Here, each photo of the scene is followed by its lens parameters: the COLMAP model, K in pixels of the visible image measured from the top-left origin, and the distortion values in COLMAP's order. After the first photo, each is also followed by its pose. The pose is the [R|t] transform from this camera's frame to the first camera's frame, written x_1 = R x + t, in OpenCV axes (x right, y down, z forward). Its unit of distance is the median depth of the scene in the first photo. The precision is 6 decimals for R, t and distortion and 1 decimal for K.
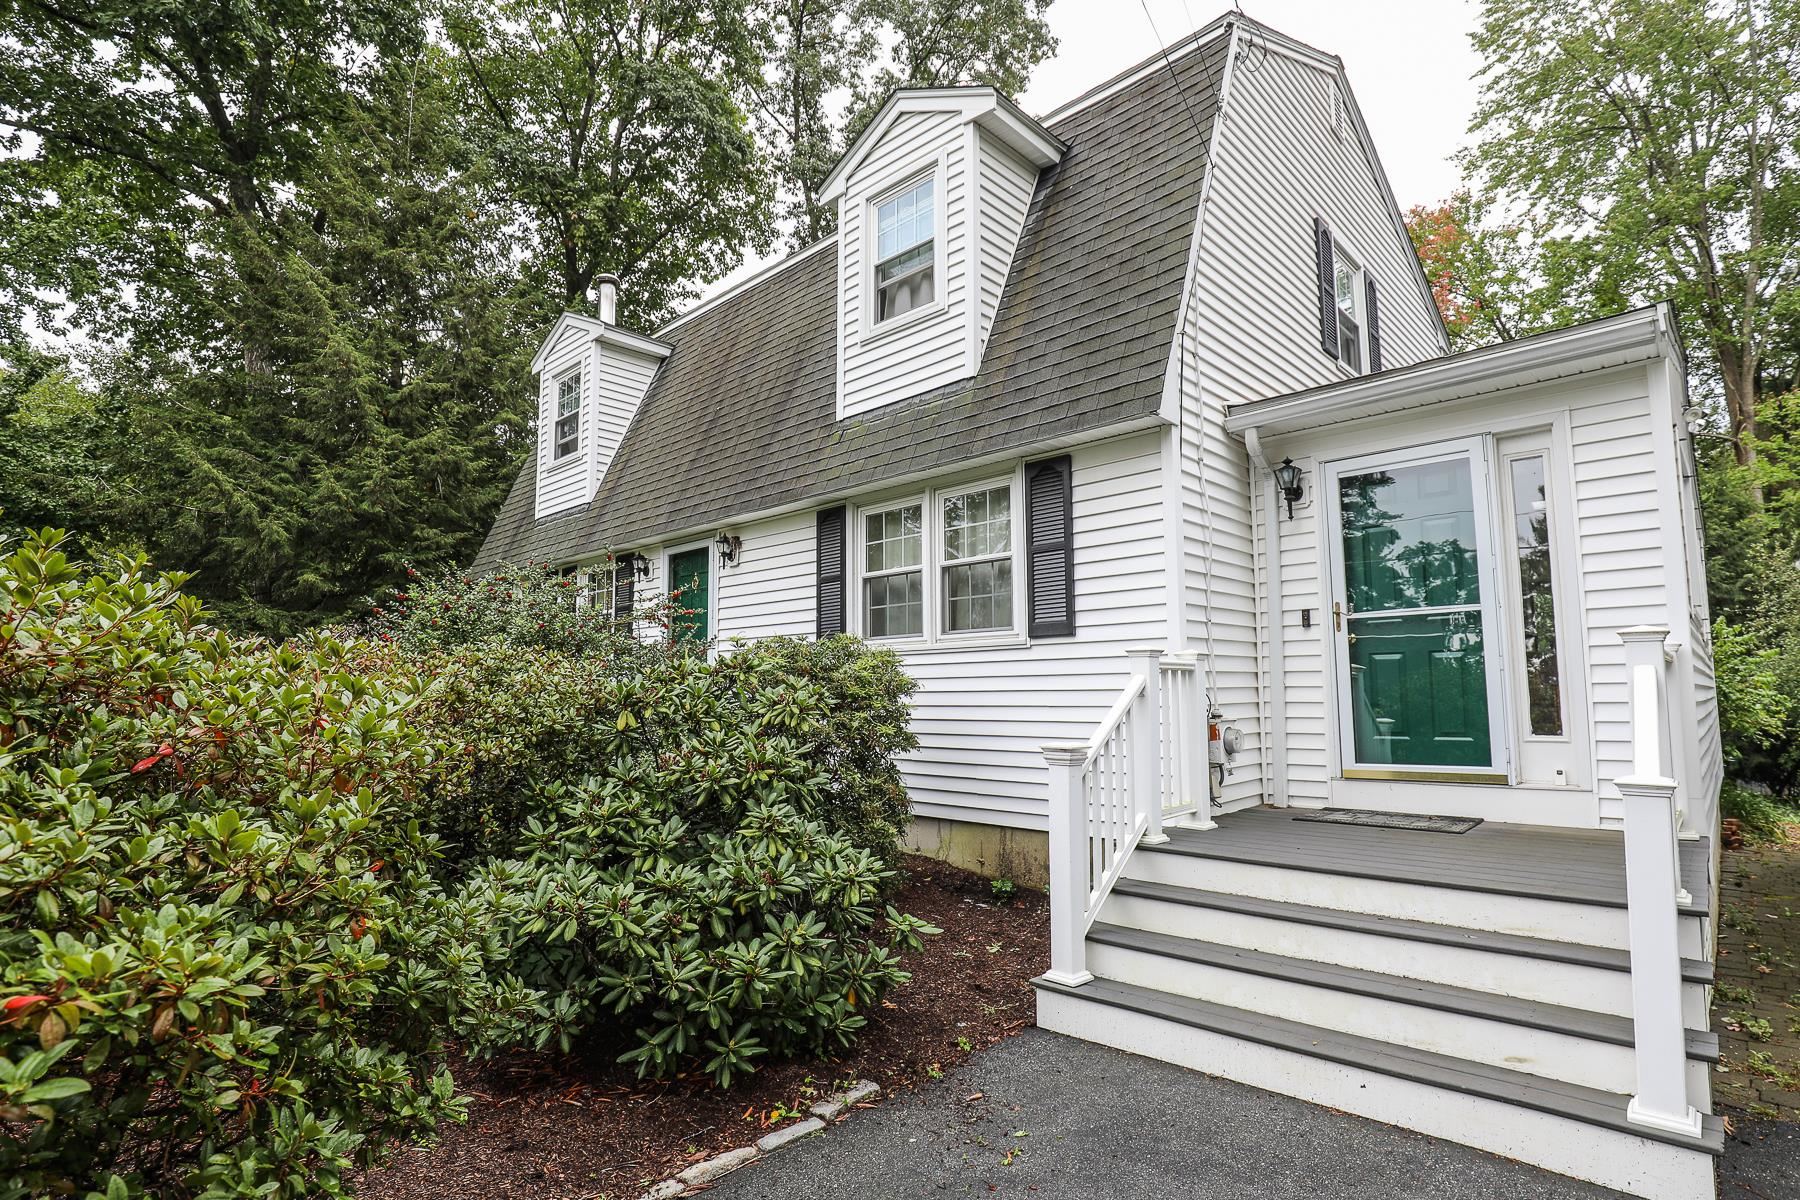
lens RADIAL K [[851.4, 0, 903.4], [0, 851.4, 611.3], [0, 0, 1]] dist [-0.030033, 0.006096]
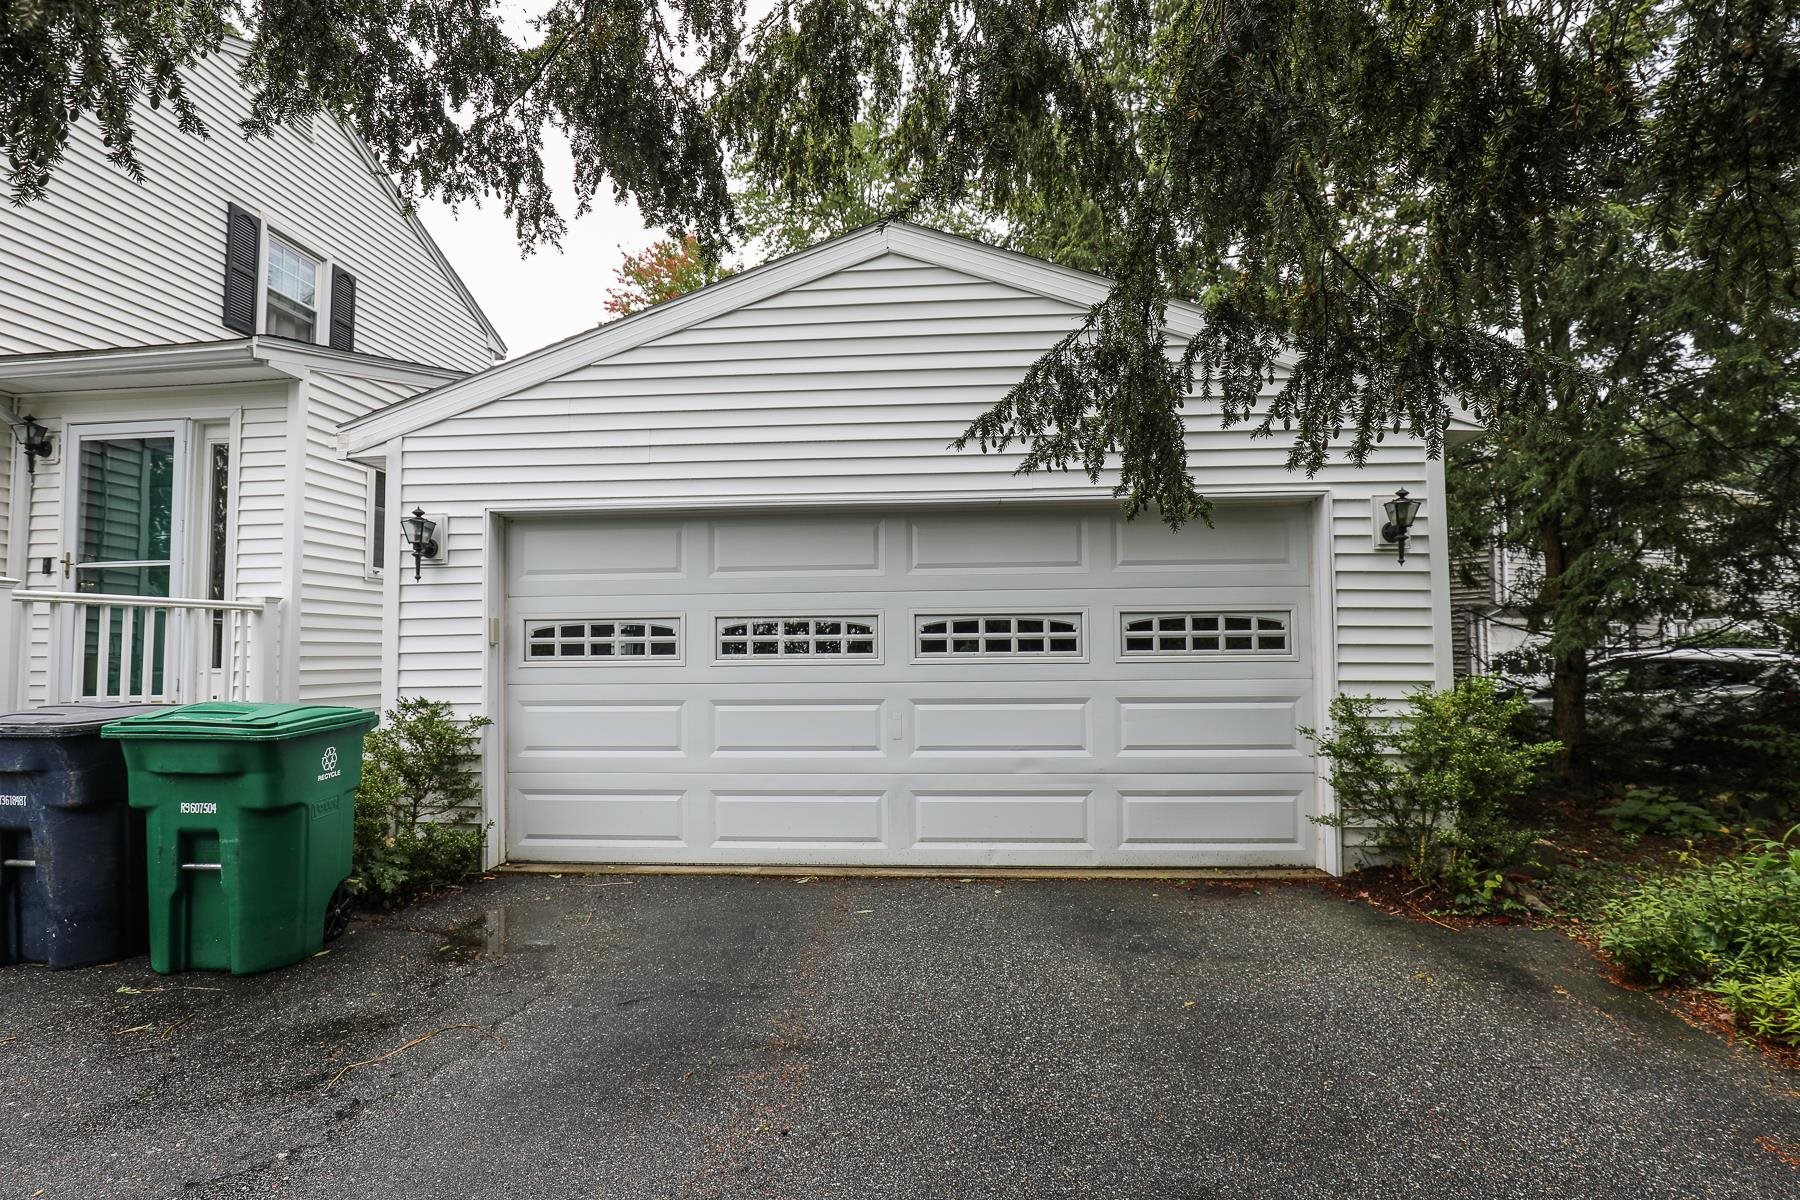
lens RADIAL K [[851.4, 0, 909.2], [0, 851.4, 603.7], [0, 0, 1]] dist [-0.030033, 0.006096]
pose [[0.785158, 0.031141, 0.618513, 0.649852], [-0.051884, 0.998531, 0.015589, -0.016345], [-0.617119, -0.044331, 0.785620, -0.498786]]
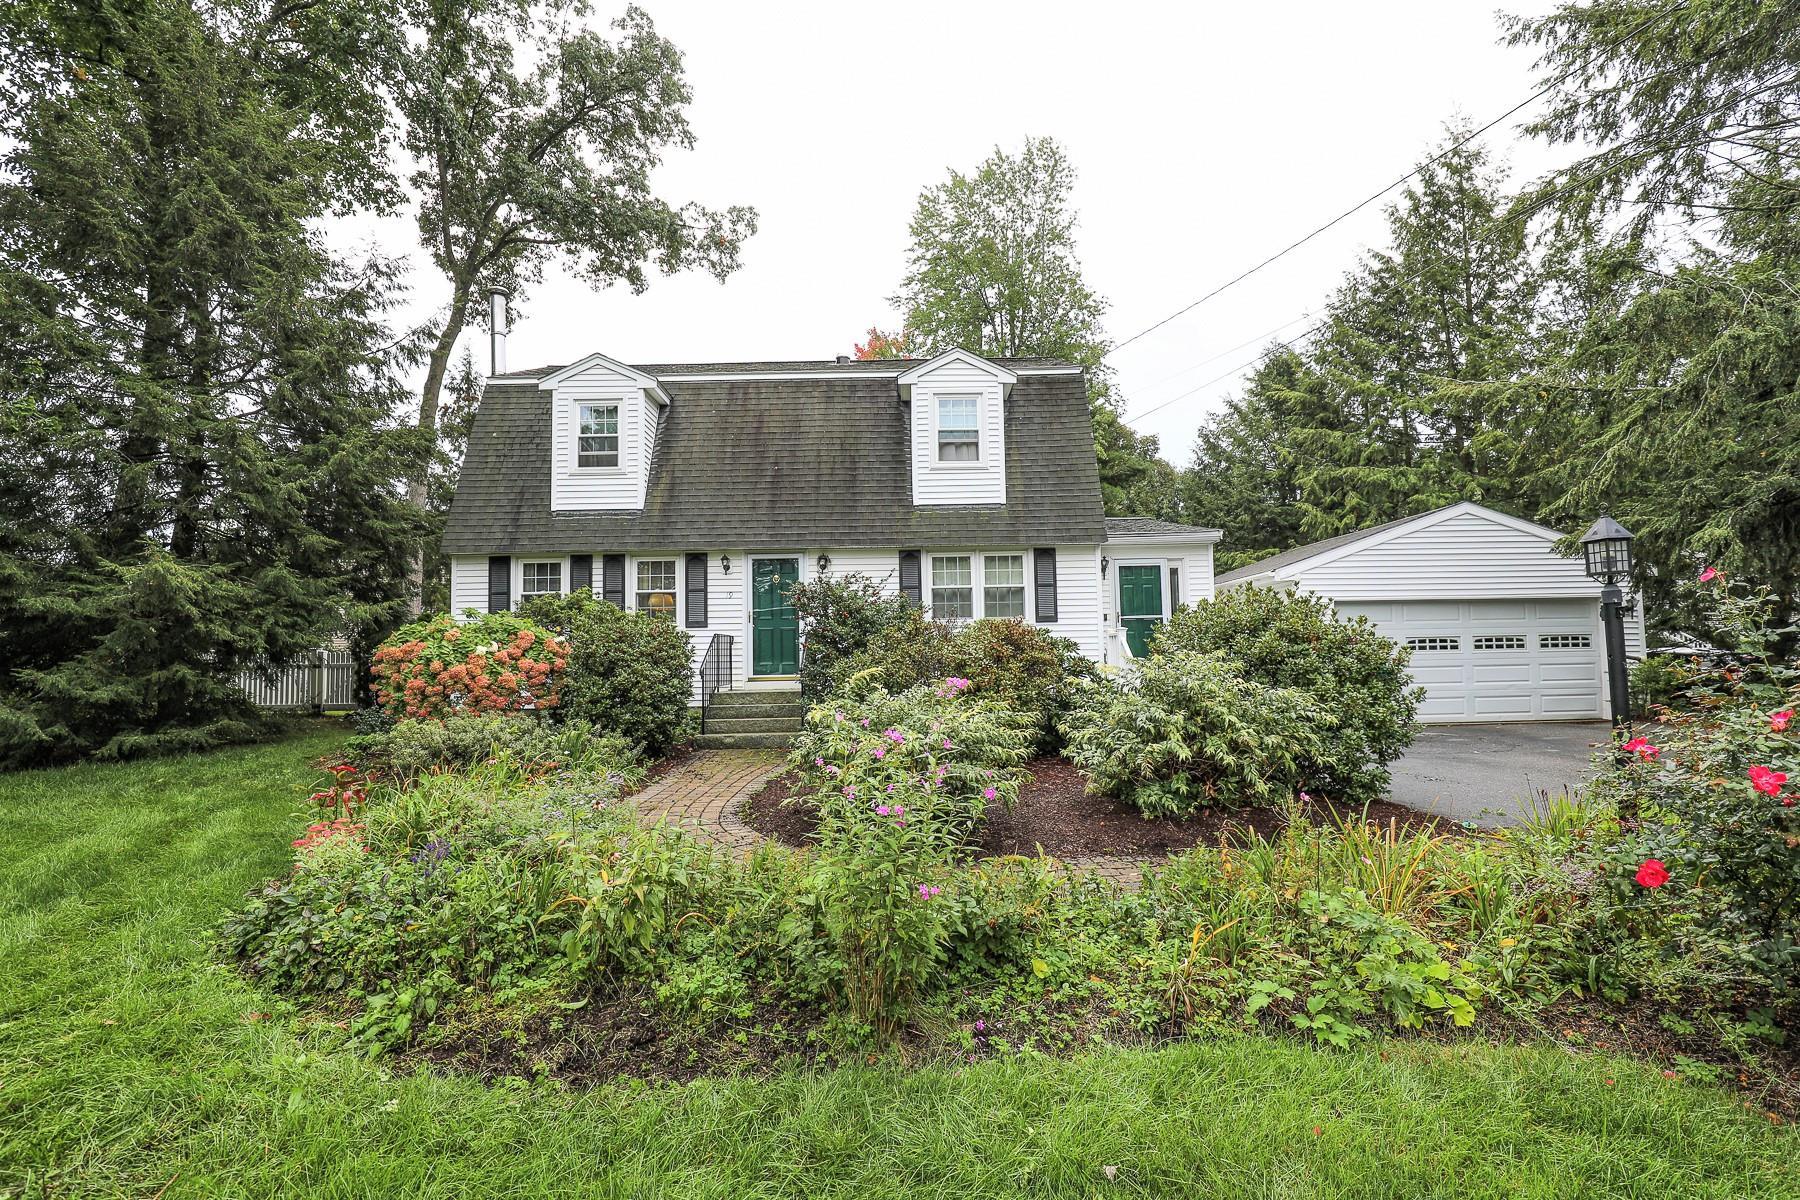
lens RADIAL K [[851.4, 0, 895.5], [0, 851.4, 595.4], [0, 0, 1]] dist [-0.030033, 0.006096]
pose [[0.722166, 0.052686, 0.689711, -1.689232], [-0.048632, 0.998495, -0.025354, 0.034930], [-0.690008, -0.015232, 0.723641, -0.416106]]
